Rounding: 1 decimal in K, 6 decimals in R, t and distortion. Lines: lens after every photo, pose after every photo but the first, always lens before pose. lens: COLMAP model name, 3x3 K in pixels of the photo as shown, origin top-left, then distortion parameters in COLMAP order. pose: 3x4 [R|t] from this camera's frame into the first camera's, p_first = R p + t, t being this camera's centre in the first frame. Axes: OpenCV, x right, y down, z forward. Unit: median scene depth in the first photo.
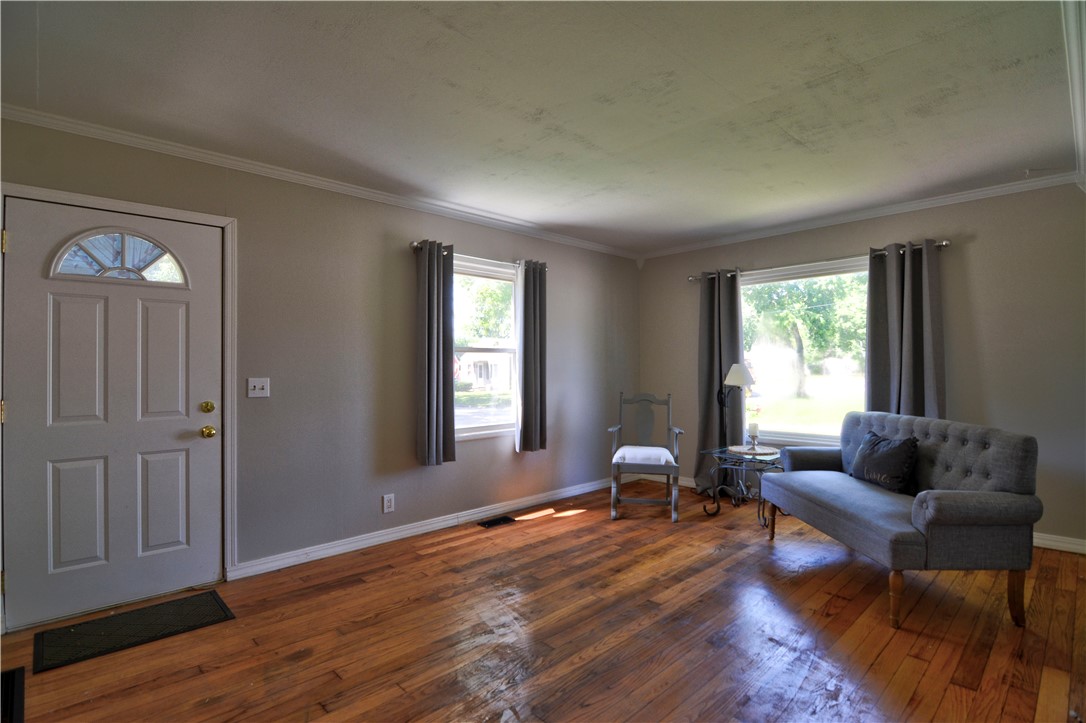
lens RADIAL K [[533.4, 0, 542.8], [0, 533.4, 362.2], [0, 0, 1]] dist [-0.013160, -0.001570]
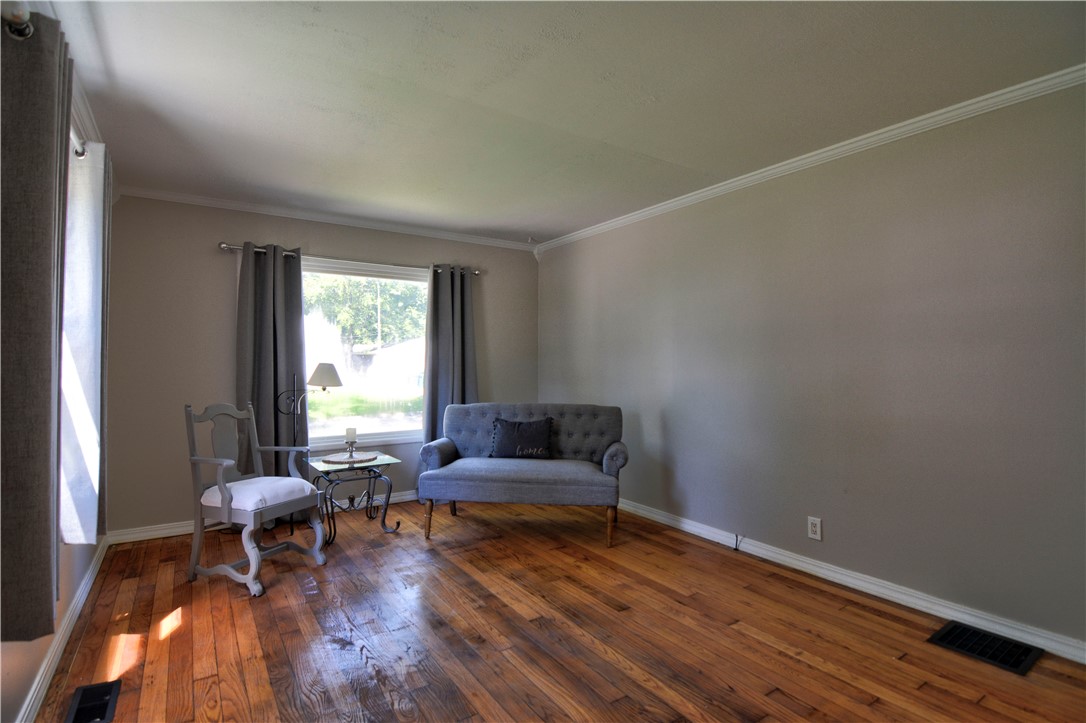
lens RADIAL K [[533.4, 0, 543.8], [0, 533.4, 362.9], [0, 0, 1]] dist [-0.013160, -0.001570]
pose [[0.167150, 0.009934, 0.985881, -0.495112], [-0.008720, 0.999925, -0.008597, 0.009808], [-0.985893, -0.007159, 0.167224, 0.585772]]
